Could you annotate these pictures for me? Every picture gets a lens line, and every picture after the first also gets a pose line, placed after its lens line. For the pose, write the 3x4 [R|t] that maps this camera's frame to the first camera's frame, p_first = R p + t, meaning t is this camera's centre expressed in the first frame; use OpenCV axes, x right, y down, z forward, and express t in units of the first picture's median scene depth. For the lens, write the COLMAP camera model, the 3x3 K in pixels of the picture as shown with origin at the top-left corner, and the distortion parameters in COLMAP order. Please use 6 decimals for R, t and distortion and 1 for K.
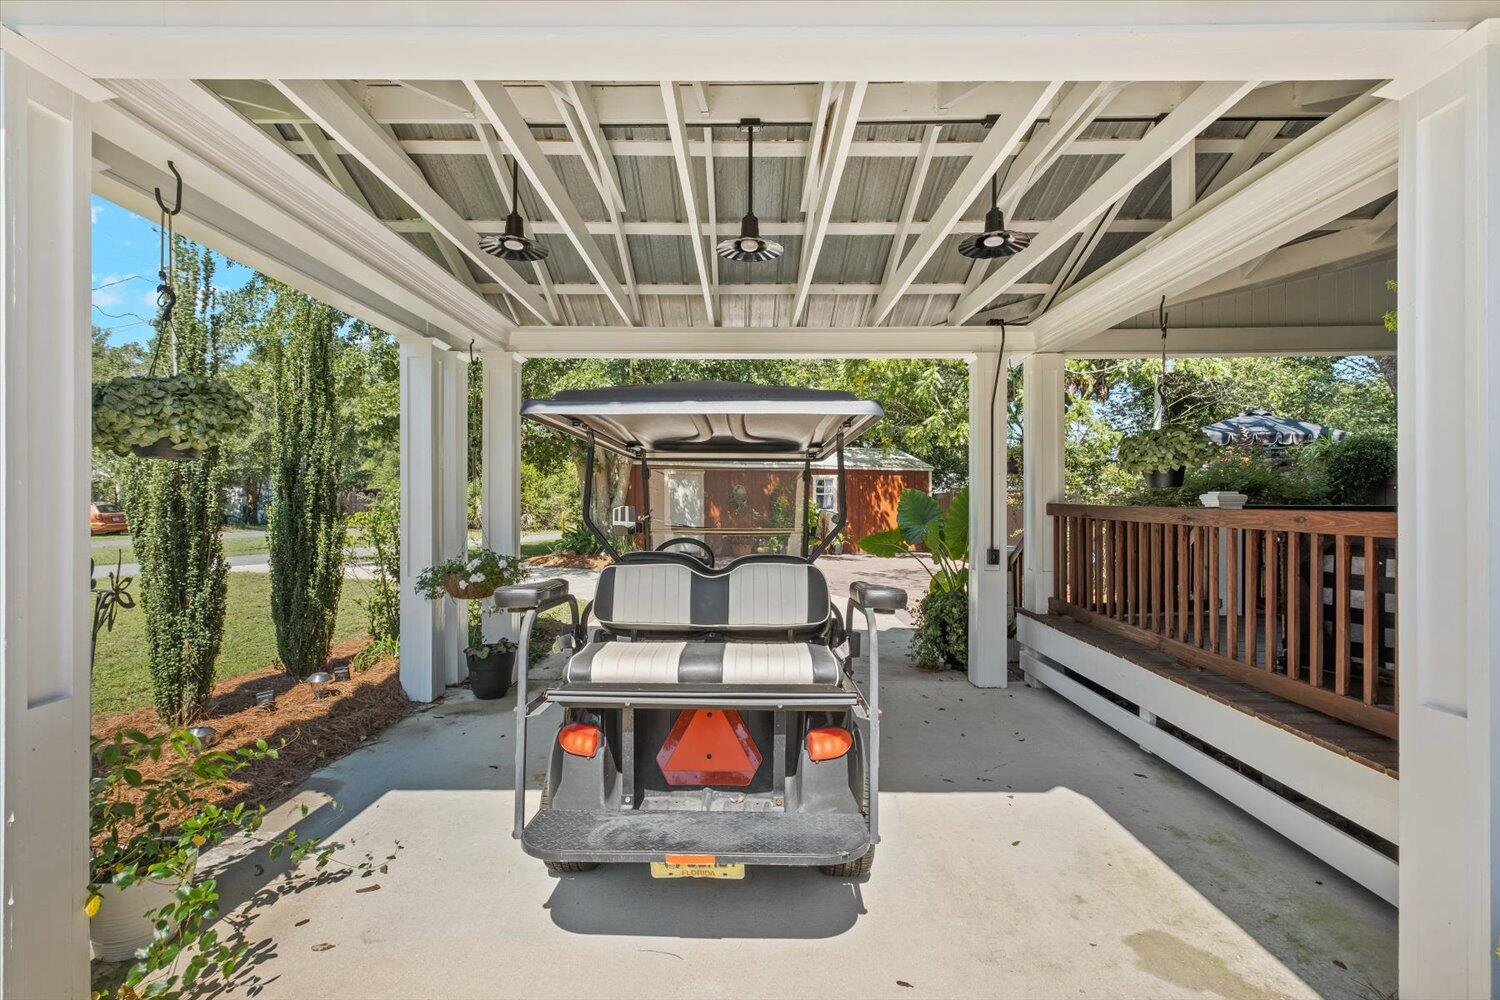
lens RADIAL K [[741.7, 0, 745.3], [0, 741.7, 499.4], [0, 0, 1]] dist [-0.001972, -0.000436]
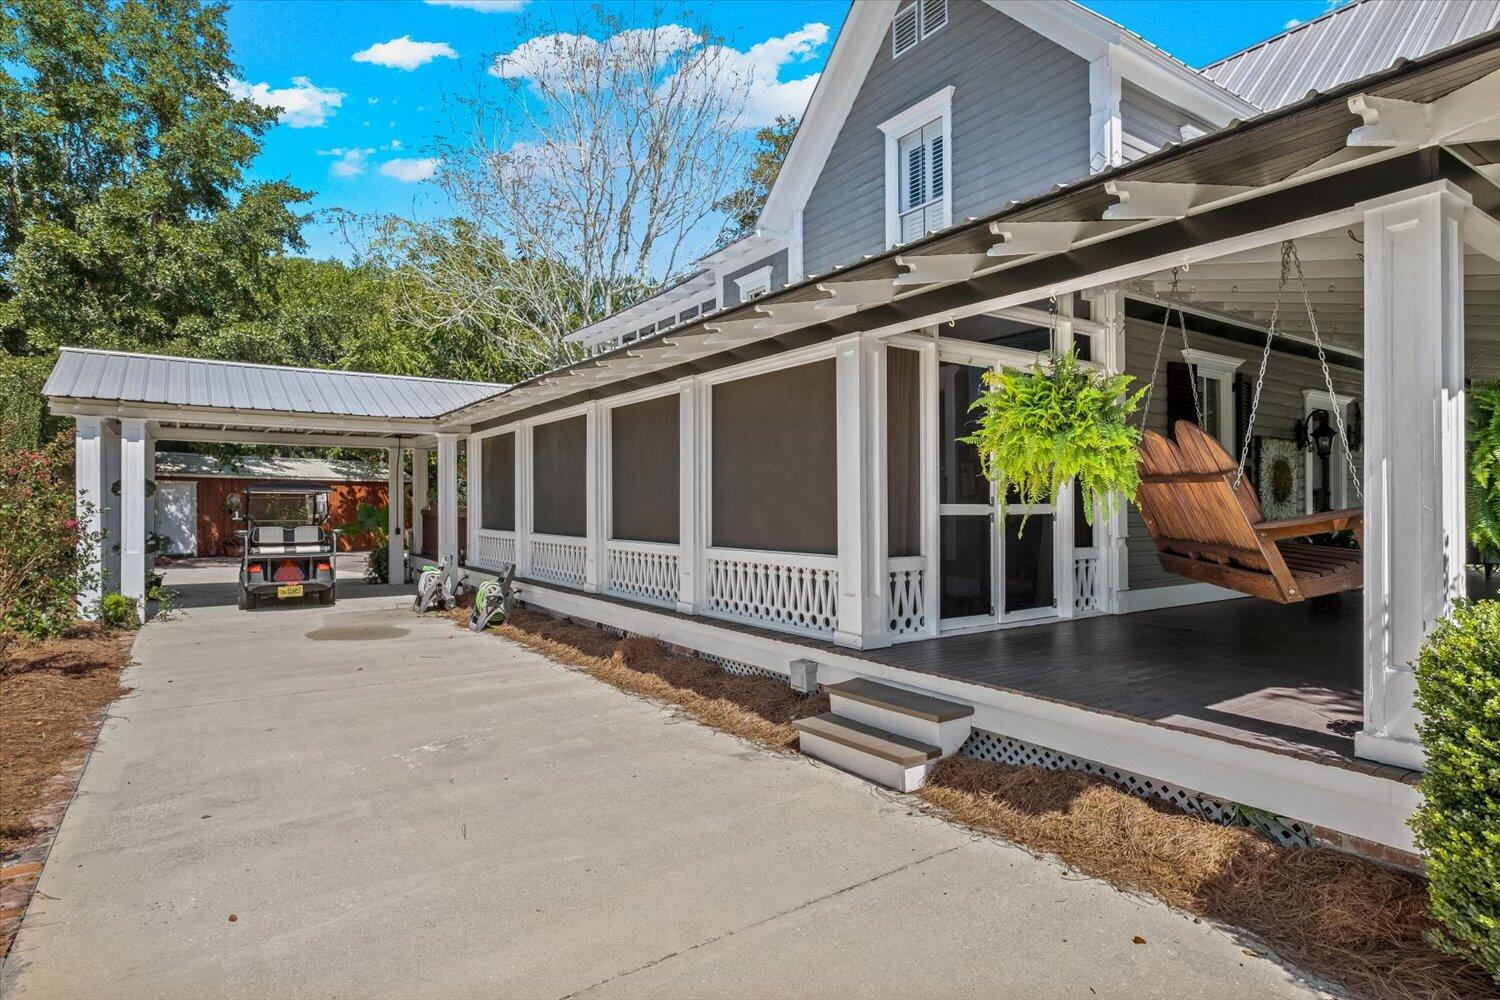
lens RADIAL K [[741.7, 0, 745.3], [0, 741.7, 499.4], [0, 0, 1]] dist [-0.001972, -0.000436]
pose [[0.800528, -0.002998, 0.599288, -0.501232], [0.005743, 0.999980, -0.002669, -0.034511], [-0.599268, 0.005578, 0.800529, -3.862905]]
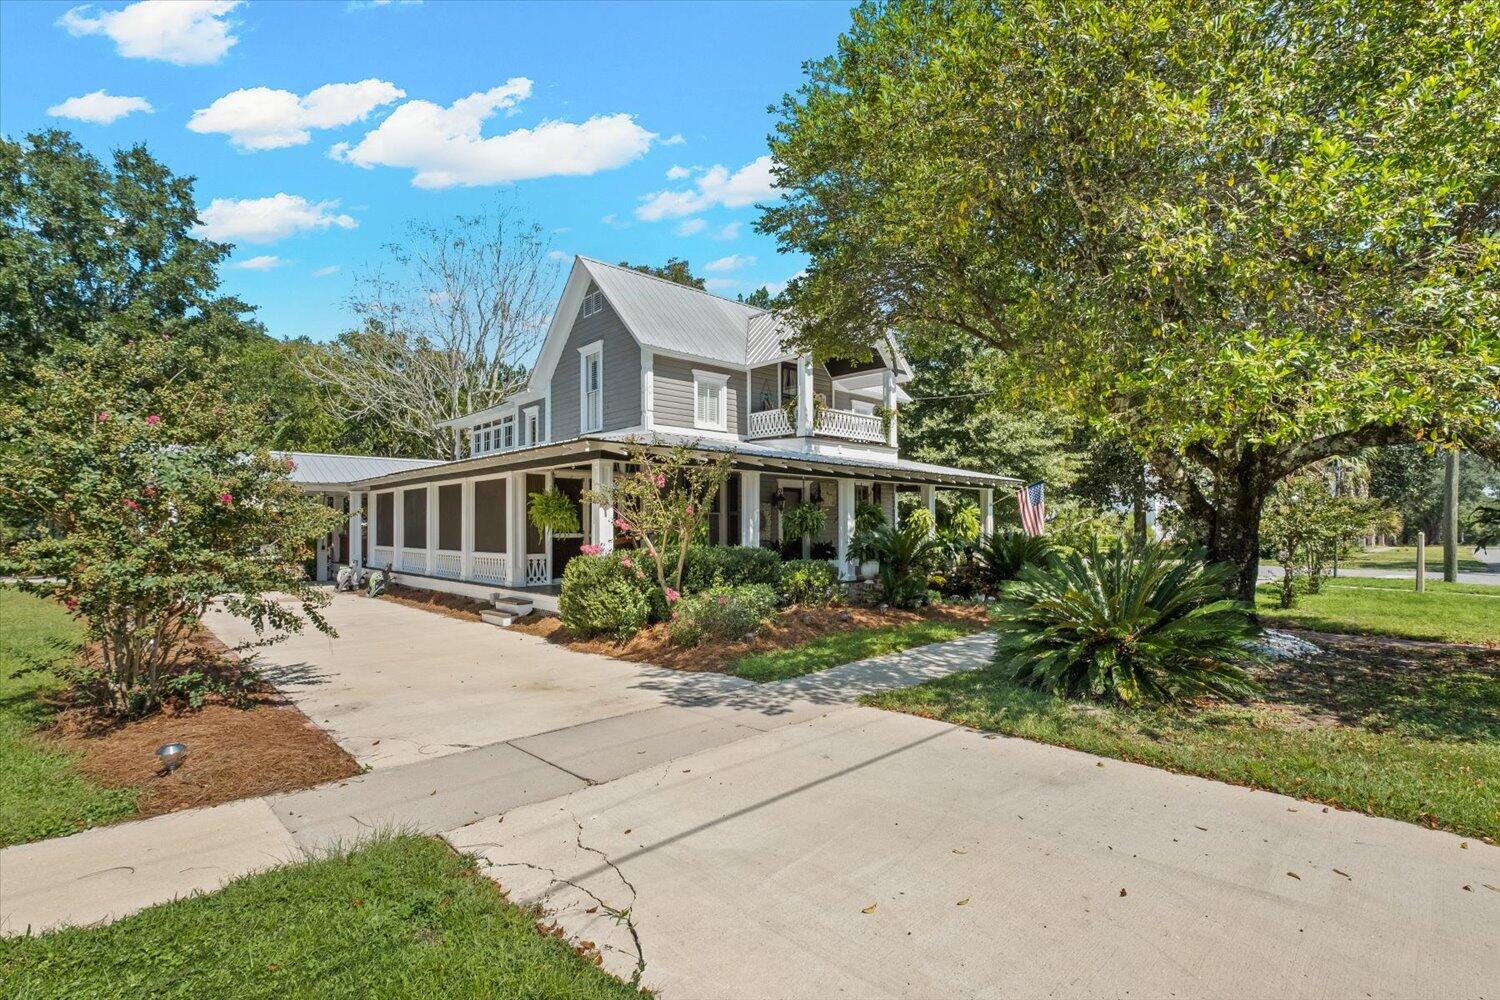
lens RADIAL K [[701.7, 0, 761.7], [0, 701.7, 513.0], [0, 0, 1]] dist [0.002585, 0.000190]
pose [[0.716152, 0.005477, 0.697923, -1.427421], [0.005354, 0.999897, -0.013341, -0.107211], [-0.697924, 0.013291, 0.716049, -7.791733]]
